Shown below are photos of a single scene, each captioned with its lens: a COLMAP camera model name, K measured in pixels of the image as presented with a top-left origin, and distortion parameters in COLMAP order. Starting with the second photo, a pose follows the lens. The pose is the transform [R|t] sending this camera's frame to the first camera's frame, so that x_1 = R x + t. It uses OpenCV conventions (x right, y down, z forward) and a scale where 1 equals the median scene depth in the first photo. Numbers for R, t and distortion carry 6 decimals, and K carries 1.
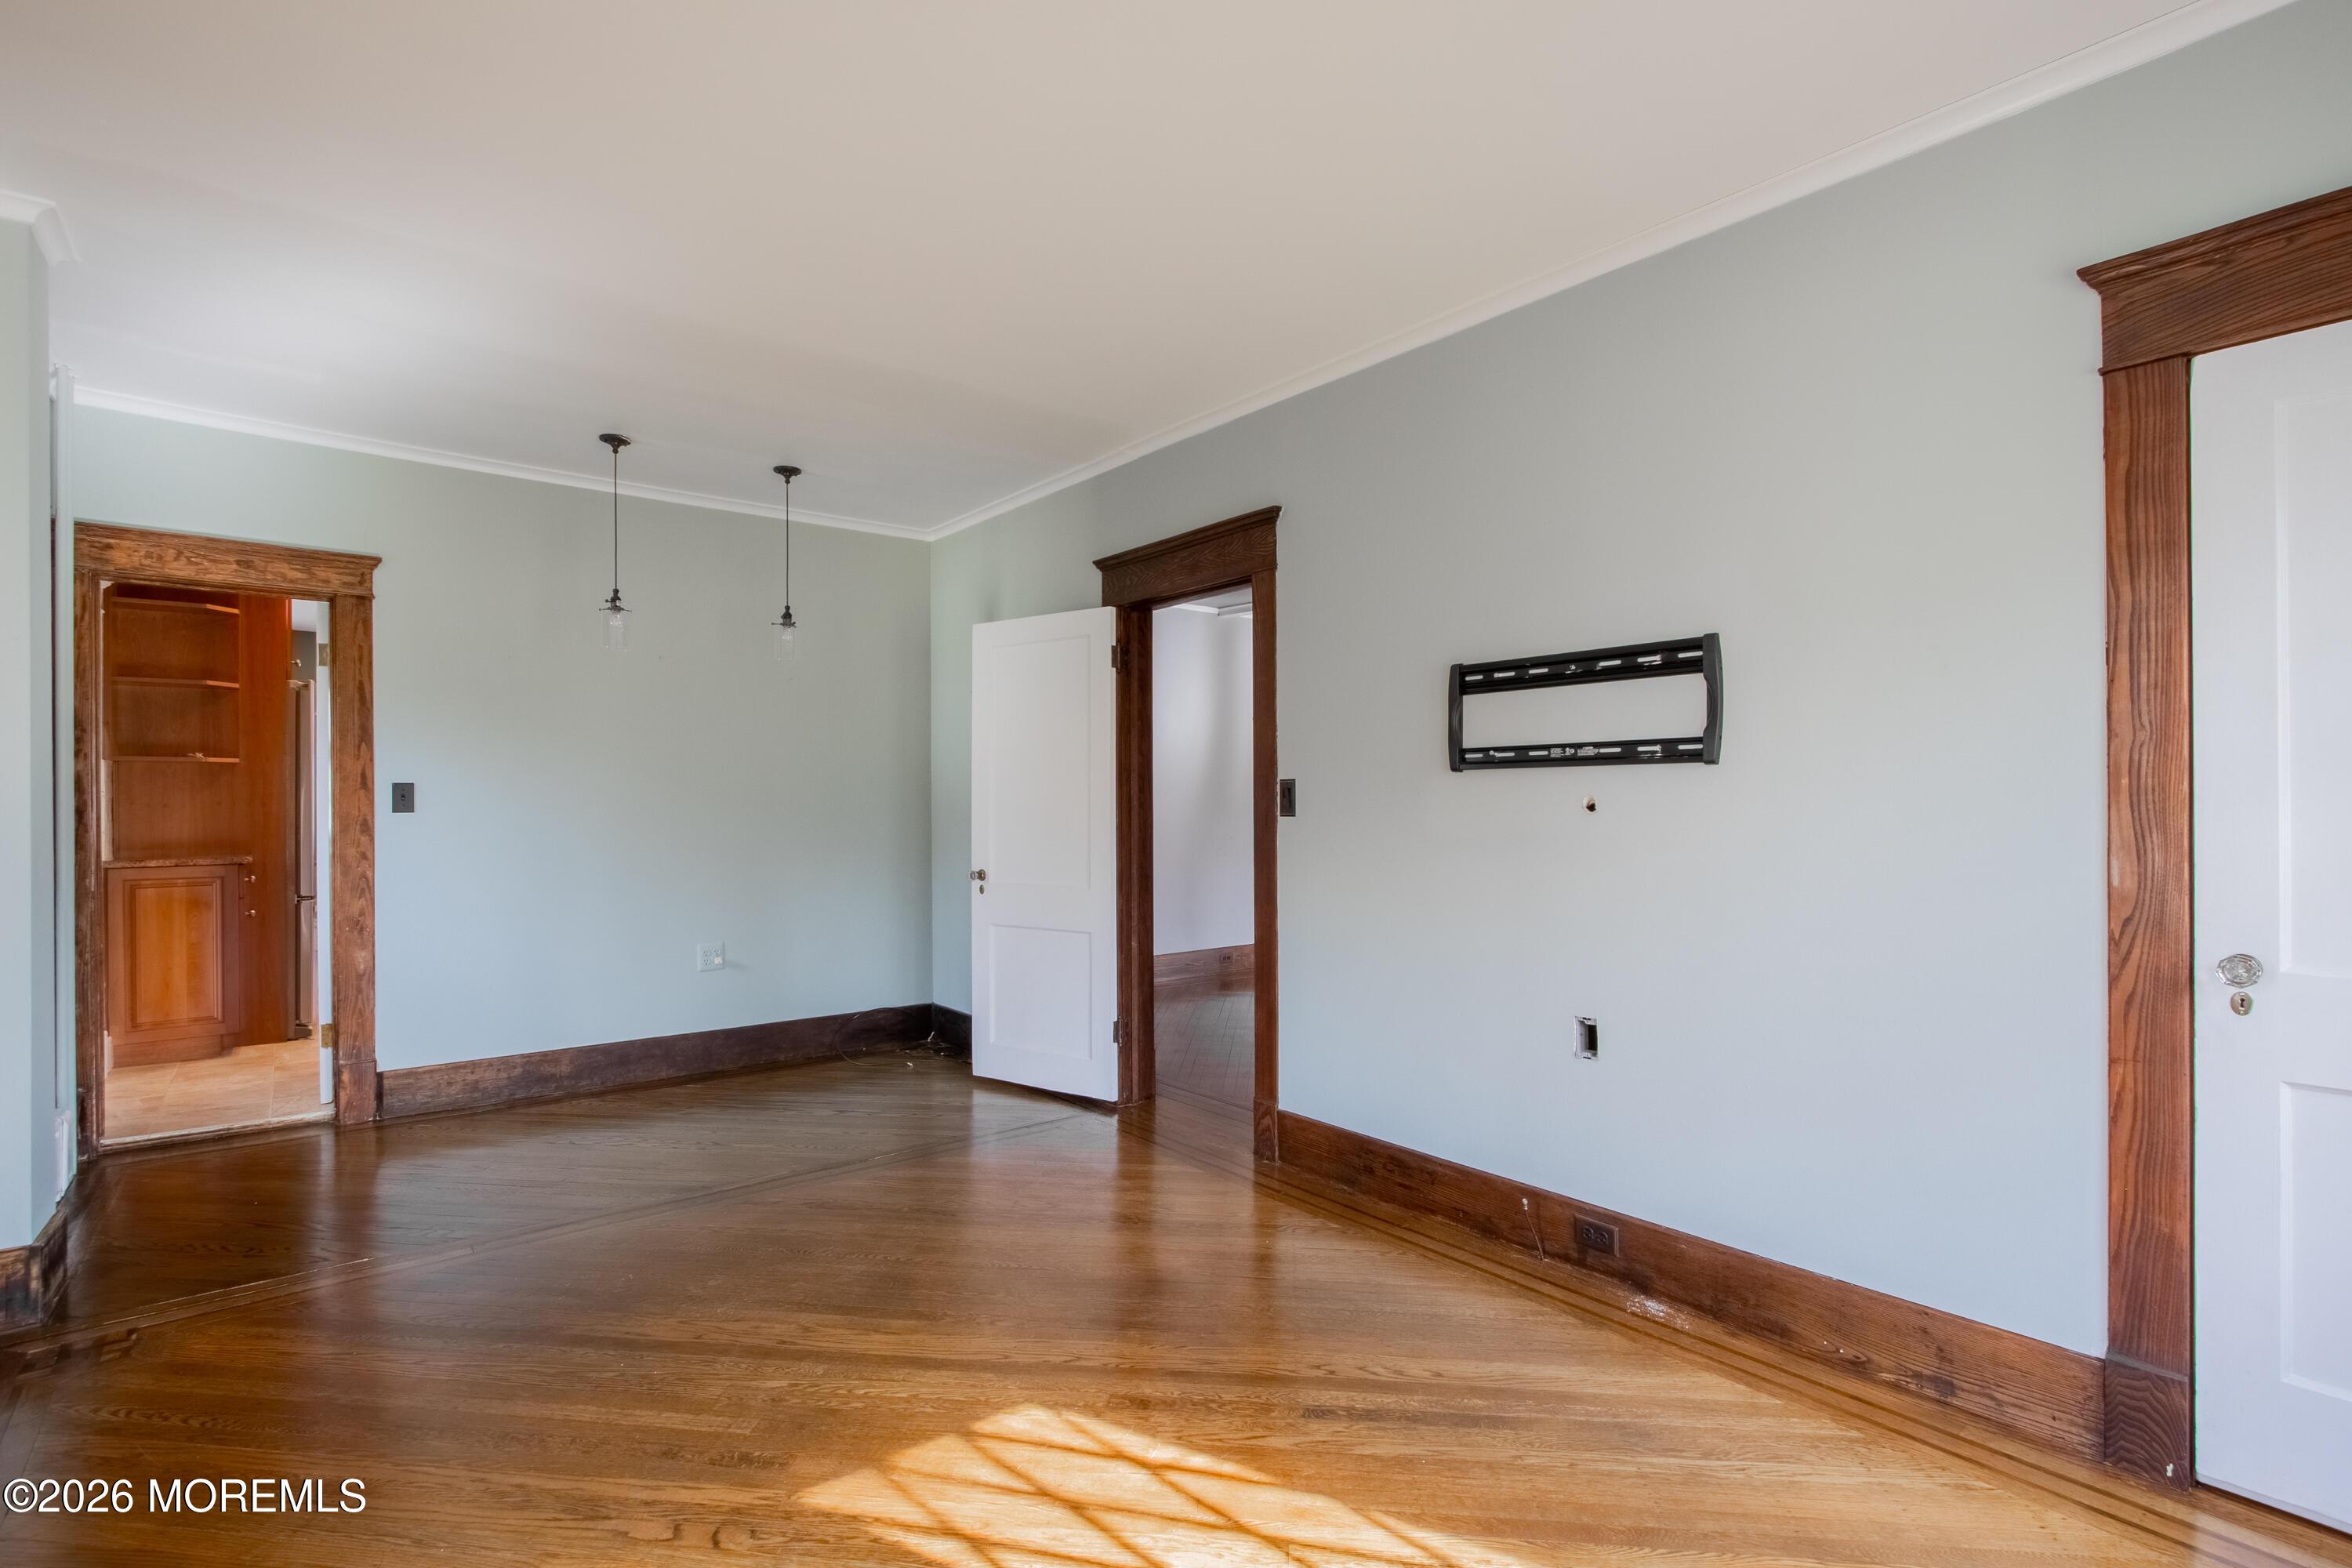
lens RADIAL K [[1087.8, 0, 1155.2], [0, 1087.8, 797.3], [0, 0, 1]] dist [-0.017091, 0.003067]
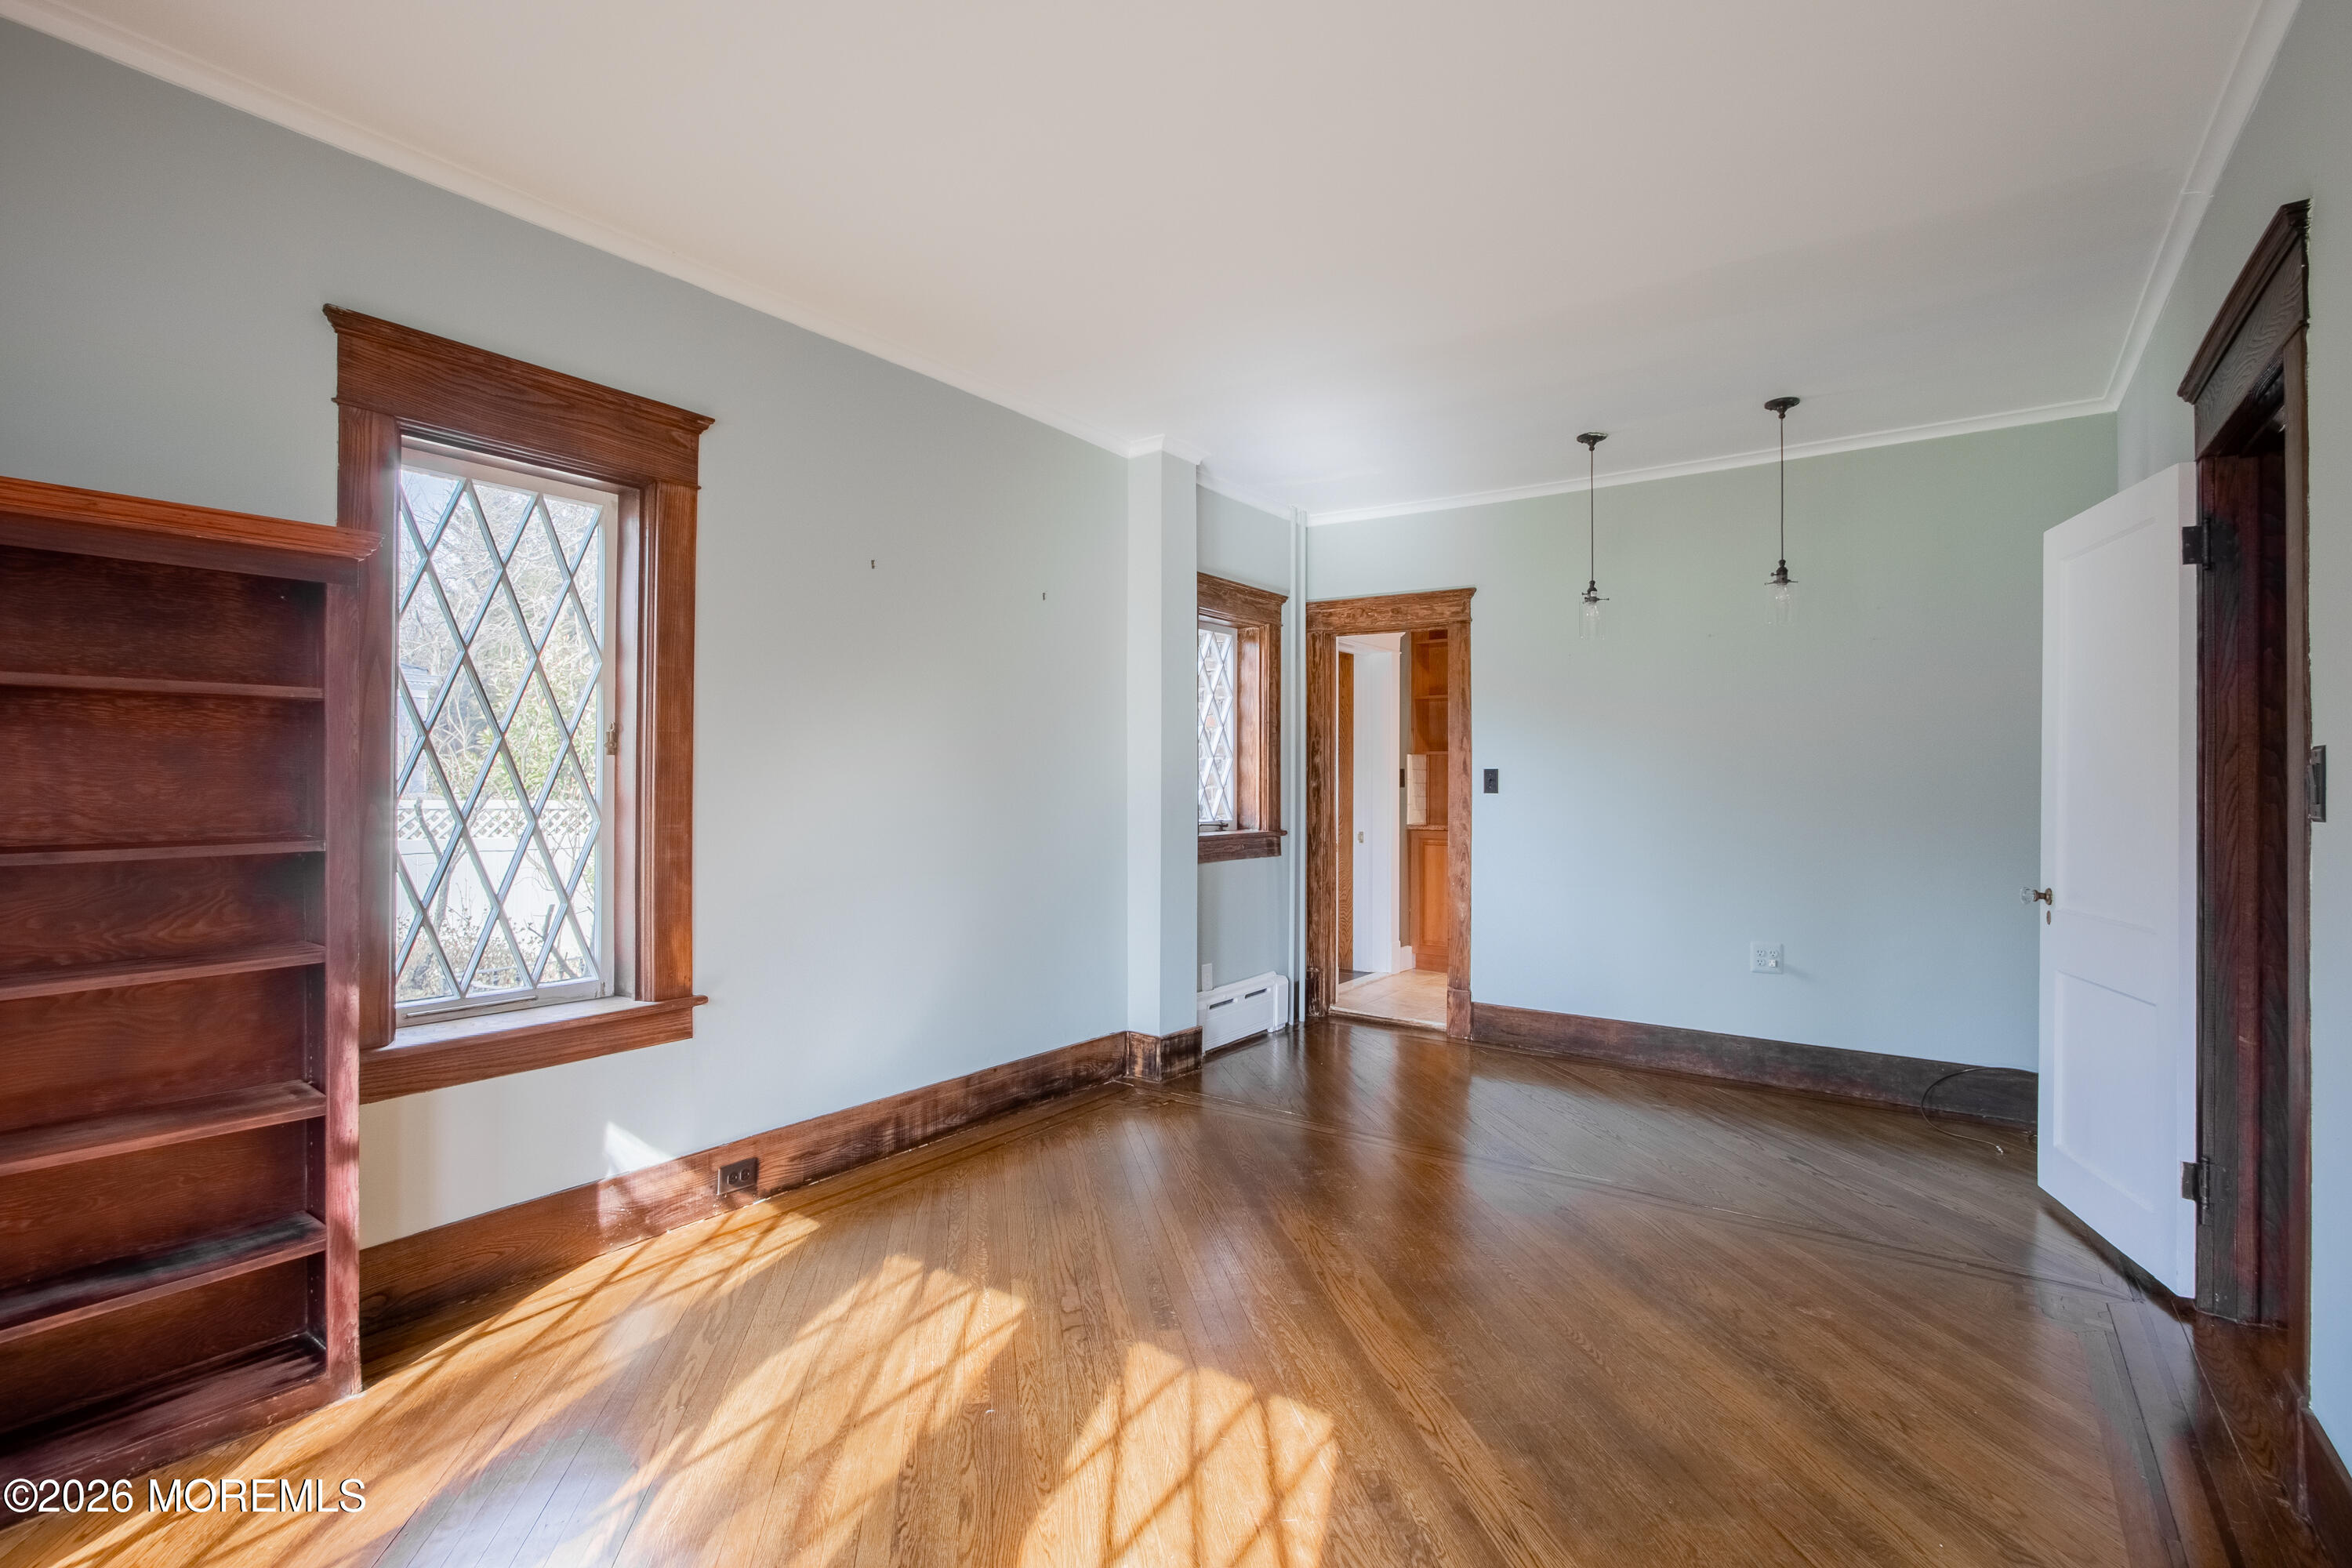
lens RADIAL K [[1087.8, 0, 1132.3], [0, 1087.8, 775.7], [0, 0, 1]] dist [-0.017091, 0.003067]
pose [[0.251985, -0.002467, -0.967728, 0.392718], [-0.003302, 0.999989, -0.003409, -0.000126], [0.967725, 0.004055, 0.251974, 0.306561]]
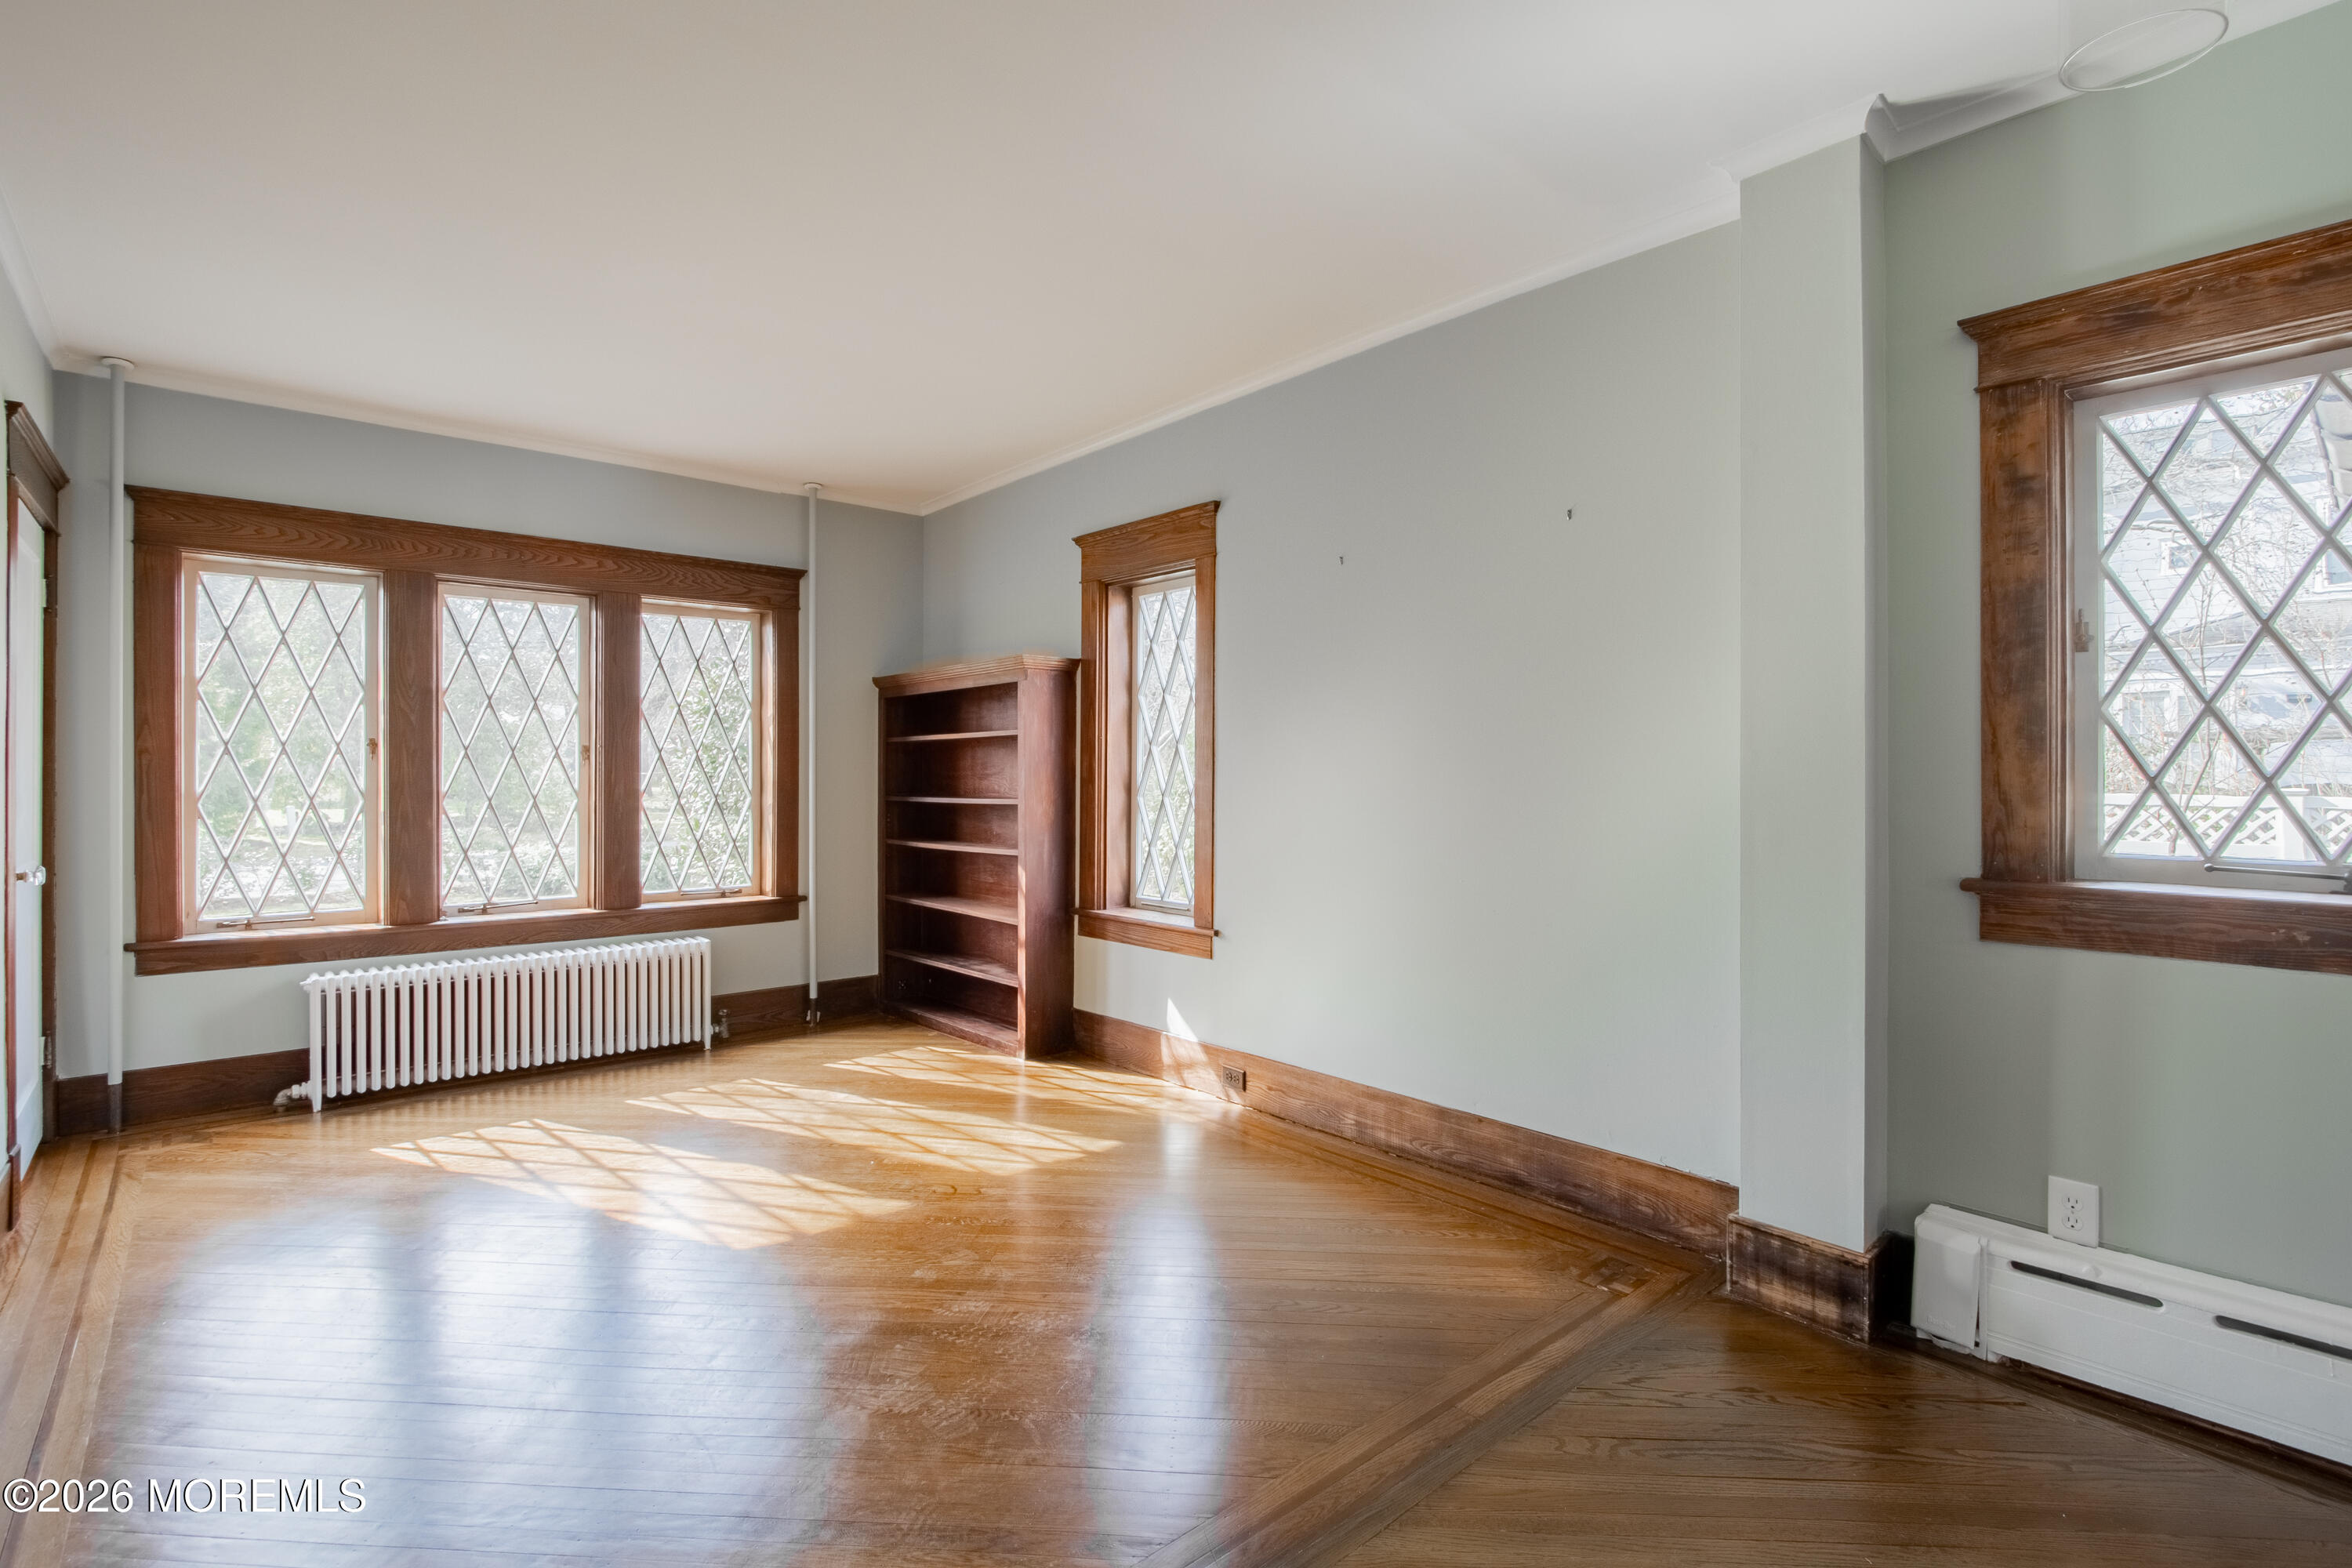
lens RADIAL K [[1087.8, 0, 1171.5], [0, 1087.8, 780.2], [0, 0, 1]] dist [-0.017091, 0.003067]
pose [[-0.998528, 0.004696, -0.054035, -0.283844], [0.004444, 0.999979, 0.004782, 0.005135], [0.054056, 0.004535, -0.998528, 1.180622]]
